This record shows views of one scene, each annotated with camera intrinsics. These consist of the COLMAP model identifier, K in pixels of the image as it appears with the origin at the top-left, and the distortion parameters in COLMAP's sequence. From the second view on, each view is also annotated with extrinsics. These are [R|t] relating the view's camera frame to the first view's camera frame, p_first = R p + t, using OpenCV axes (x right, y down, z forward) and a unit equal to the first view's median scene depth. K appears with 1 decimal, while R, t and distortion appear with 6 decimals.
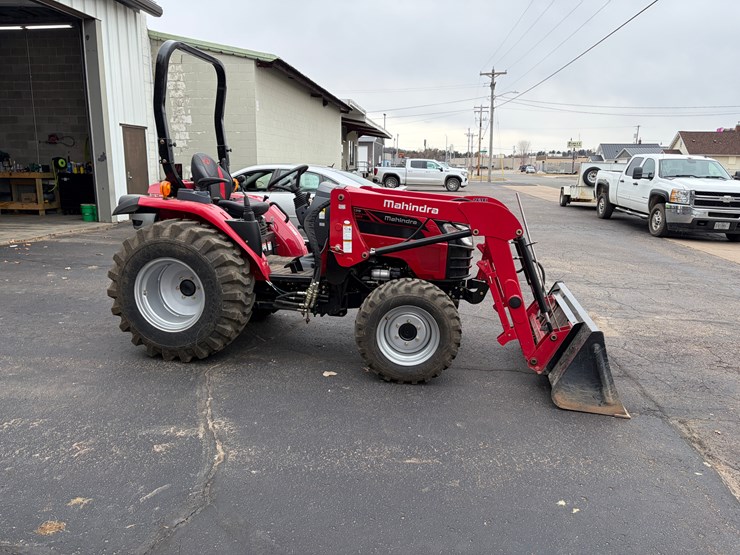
lens RADIAL K [[560.8, 0, 365.4], [0, 560.8, 266.2], [0, 0, 1]] dist [0.054851, -0.057329]
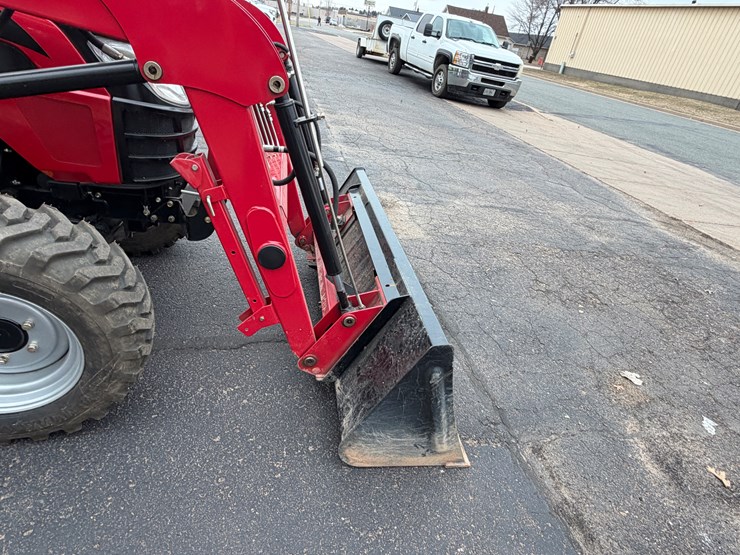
lens RADIAL K [[420.2, 0, 368.6], [0, 420.2, 278.6], [0, 0, 1]] dist [-0.002200, 0.001134]
pose [[0.929706, -0.067090, 0.362139, 0.135060], [-0.076150, 0.927006, 0.367234, -0.029258], [-0.360343, -0.368997, 0.856735, 0.428007]]
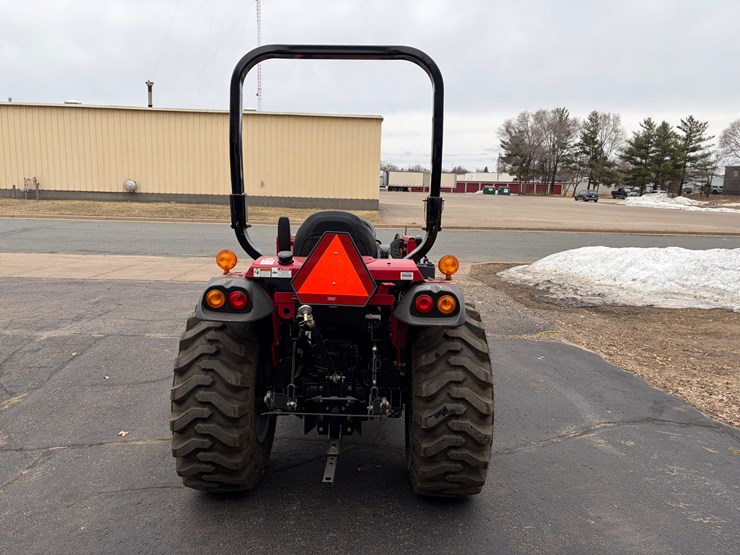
lens RADIAL K [[560.8, 0, 370.6], [0, 560.8, 274.0], [0, 0, 1]] dist [0.054851, -0.057329]
pose [[-0.179616, -0.173388, 0.968336, -0.690799], [0.144171, 0.969077, 0.200263, -0.190241], [-0.973115, 0.175577, -0.149064, 0.812039]]
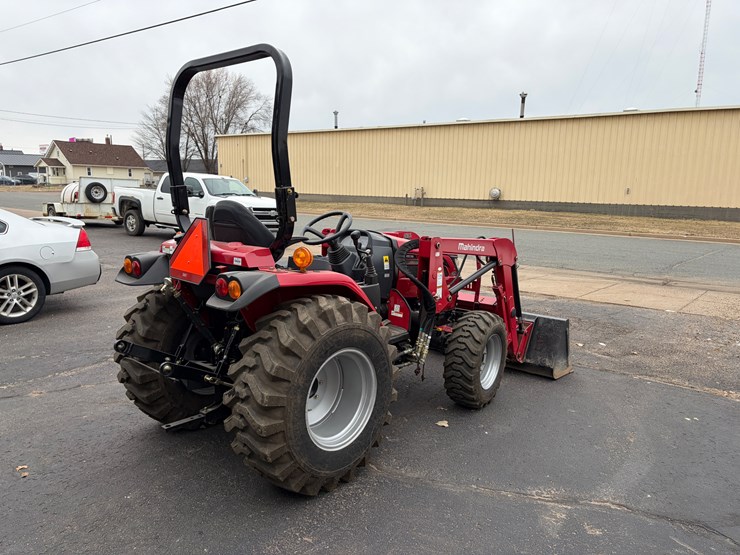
lens RADIAL K [[560.8, 0, 367.3], [0, 560.8, 286.4], [0, 0, 1]] dist [0.054851, -0.057329]
pose [[0.501517, -0.158544, 0.850496, -0.614077], [0.139117, 0.985051, 0.101593, -0.107907], [-0.853889, 0.067368, 0.516076, 0.386212]]
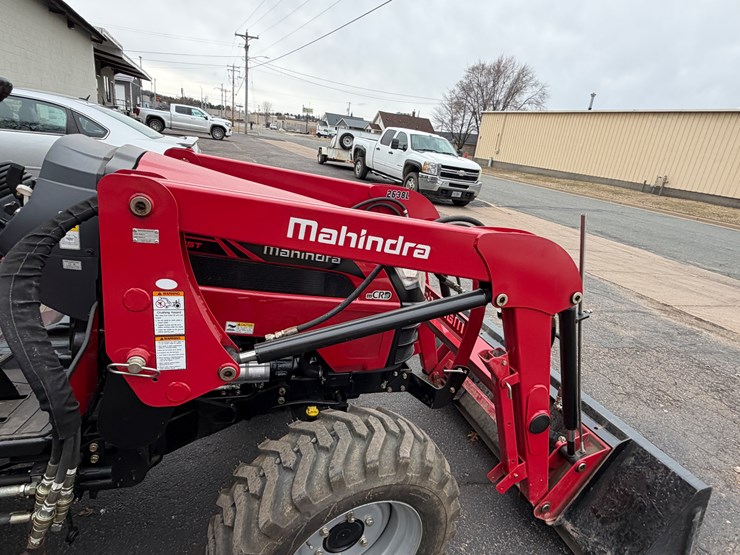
lens RADIAL K [[420.2, 0, 369.9], [0, 420.2, 281.0], [0, 0, 1]] dist [-0.002200, 0.001134]
pose [[0.871073, -0.063141, 0.487079, -0.031016], [-0.028738, 0.983451, 0.178882, -0.080957], [-0.490313, -0.169817, 0.854843, 0.480600]]
